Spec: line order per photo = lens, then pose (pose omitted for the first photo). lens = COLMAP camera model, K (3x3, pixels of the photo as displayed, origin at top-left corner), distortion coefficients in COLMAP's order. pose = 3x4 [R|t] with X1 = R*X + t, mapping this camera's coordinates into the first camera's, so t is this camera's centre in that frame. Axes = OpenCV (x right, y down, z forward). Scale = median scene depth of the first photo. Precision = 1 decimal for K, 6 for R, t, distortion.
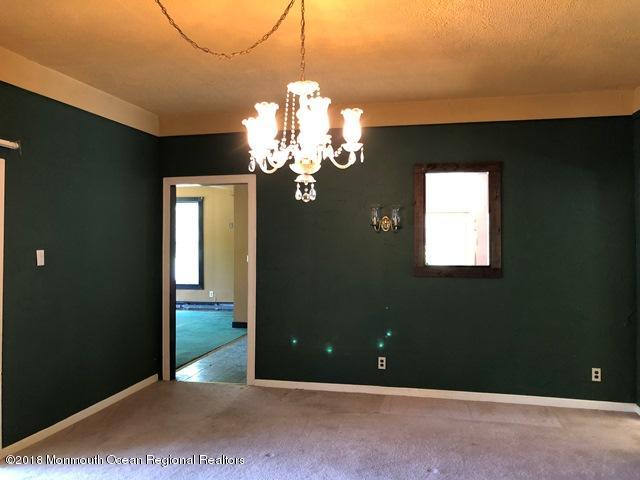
lens RADIAL K [[523.7, 0, 320.8], [0, 523.7, 239.3], [0, 0, 1]] dist [0.000883, 0.026717]
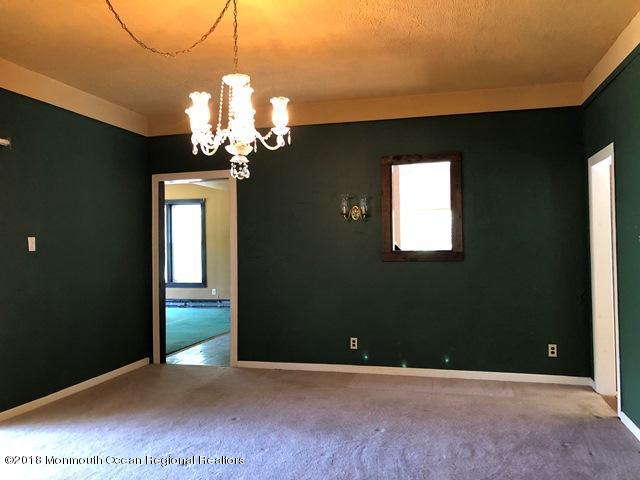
lens RADIAL K [[523.7, 0, 321.8], [0, 523.7, 240.3], [0, 0, 1]] dist [0.000883, 0.026717]
pose [[0.999309, -0.014420, -0.034245, 0.109497], [0.014022, 0.999832, -0.011832, 0.045789], [0.034410, 0.011344, 0.999343, -0.082357]]
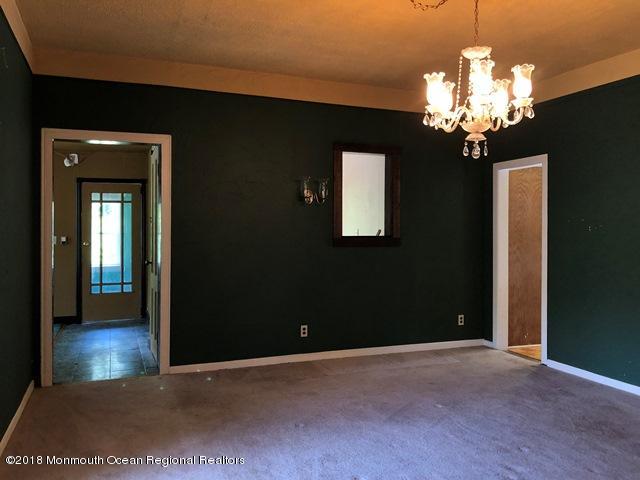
lens RADIAL K [[523.7, 0, 312.5], [0, 523.7, 229.3], [0, 0, 1]] dist [0.000883, 0.026717]
pose [[0.831059, 0.003018, 0.556176, -0.533953], [-0.001017, 0.999992, -0.003907, 0.047304], [-0.556183, 0.002681, 0.831055, 0.158767]]
